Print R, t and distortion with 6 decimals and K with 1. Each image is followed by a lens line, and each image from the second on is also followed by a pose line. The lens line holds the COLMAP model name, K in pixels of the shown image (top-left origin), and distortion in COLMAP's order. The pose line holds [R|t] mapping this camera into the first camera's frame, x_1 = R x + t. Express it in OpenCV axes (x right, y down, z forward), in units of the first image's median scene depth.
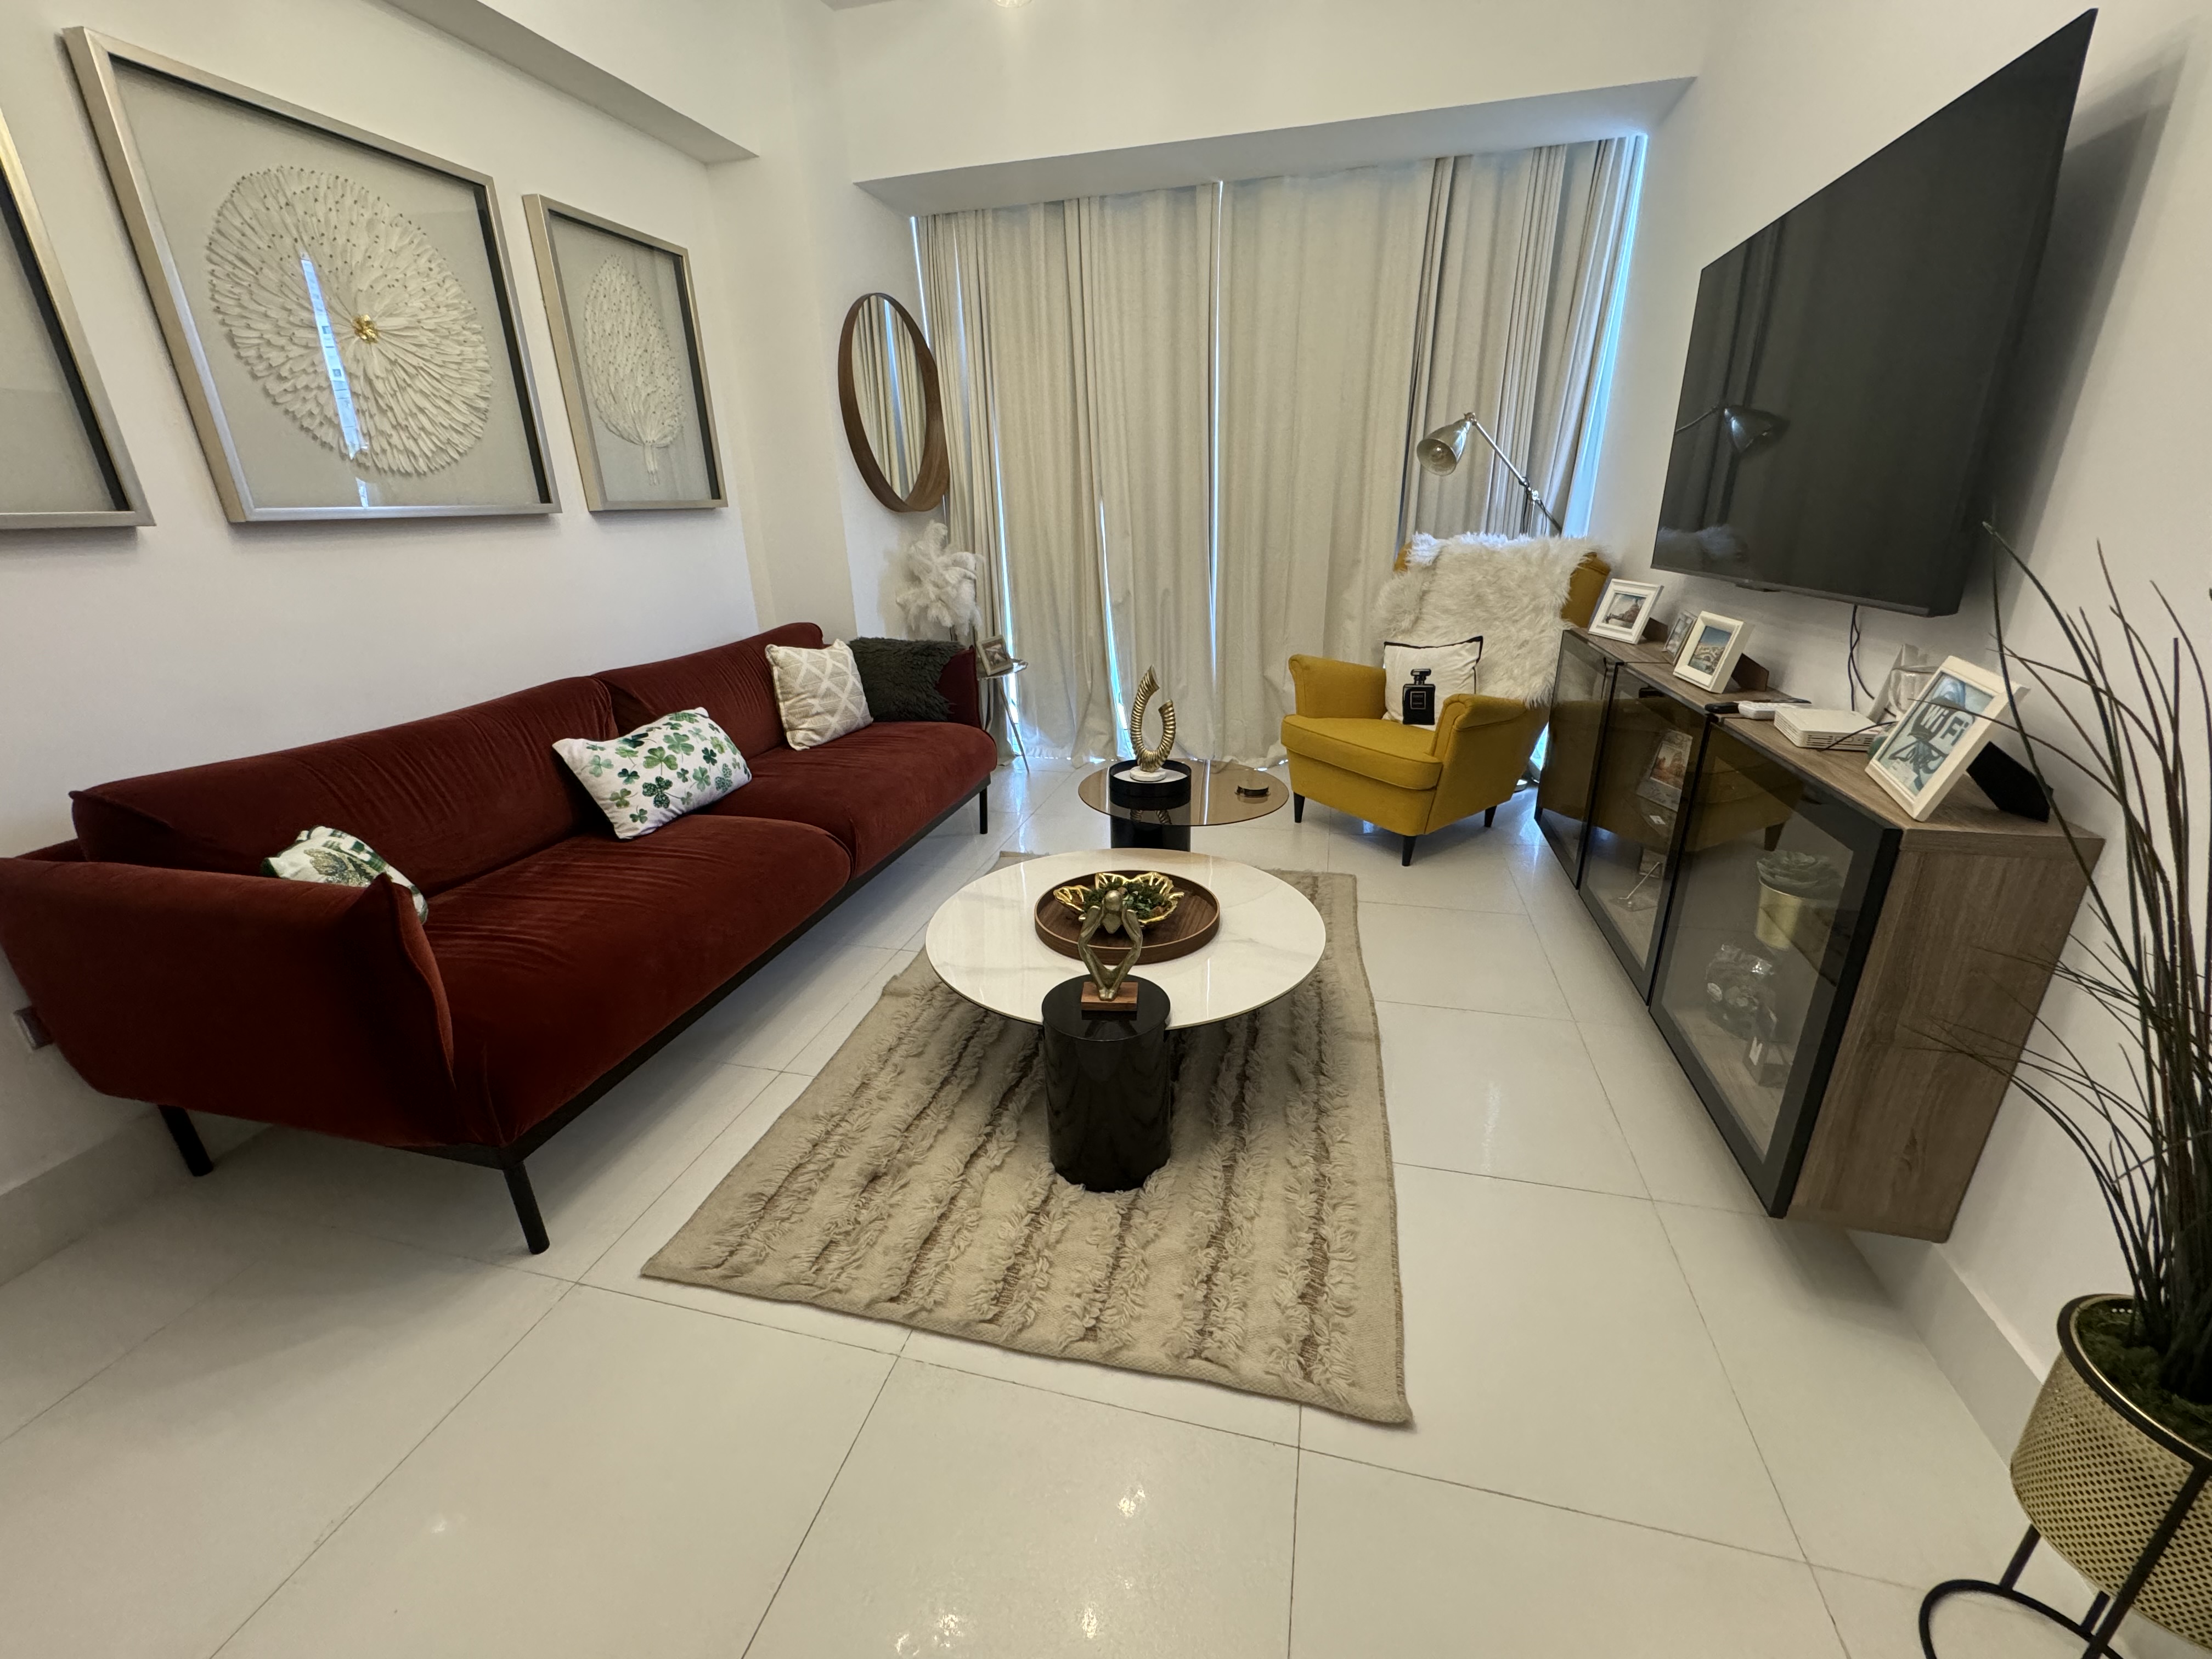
lens RADIAL K [[876.6, 0, 1106.0], [0, 876.6, 829.5], [0, 0, 1]] dist [-0.001161, 0.000099]
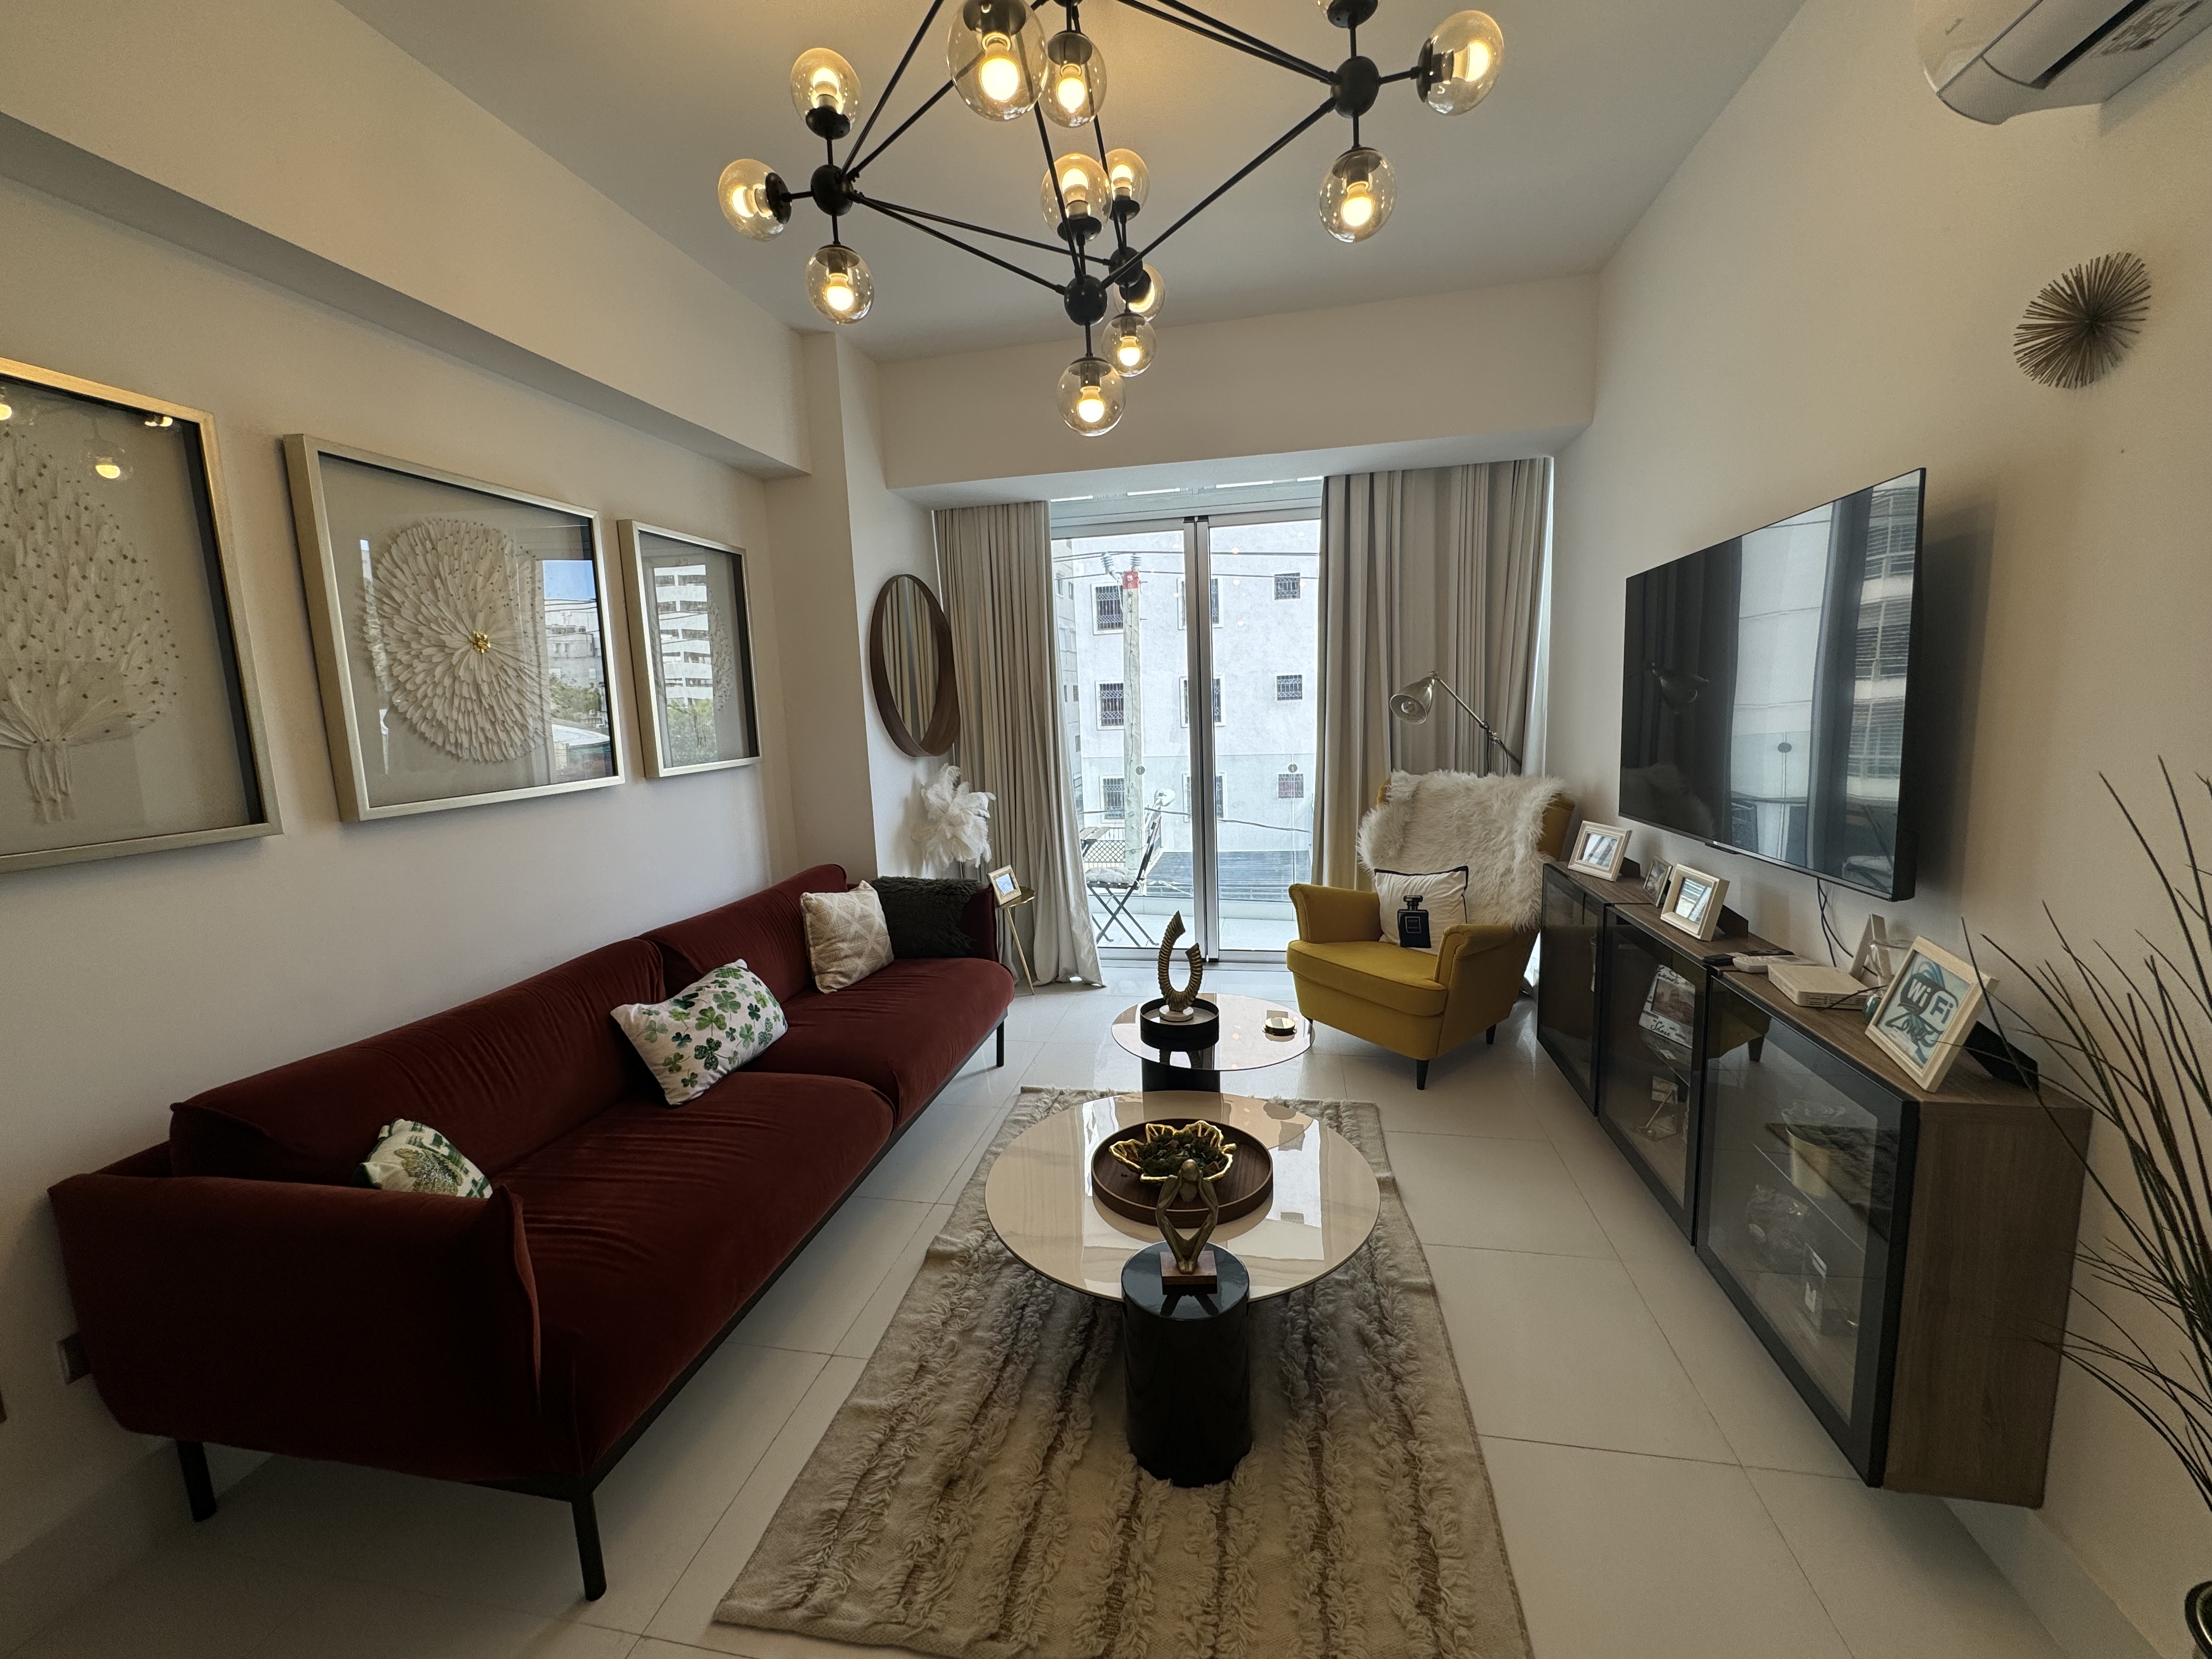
lens RADIAL K [[876.6, 0, 1106.0], [0, 876.6, 829.5], [0, 0, 1]] dist [-0.001161, 0.000099]
pose [[0.998600, -0.020686, 0.048686, -0.124869], [0.030505, 0.977110, -0.210538, -0.091259], [-0.043217, 0.211729, 0.976373, -0.089507]]
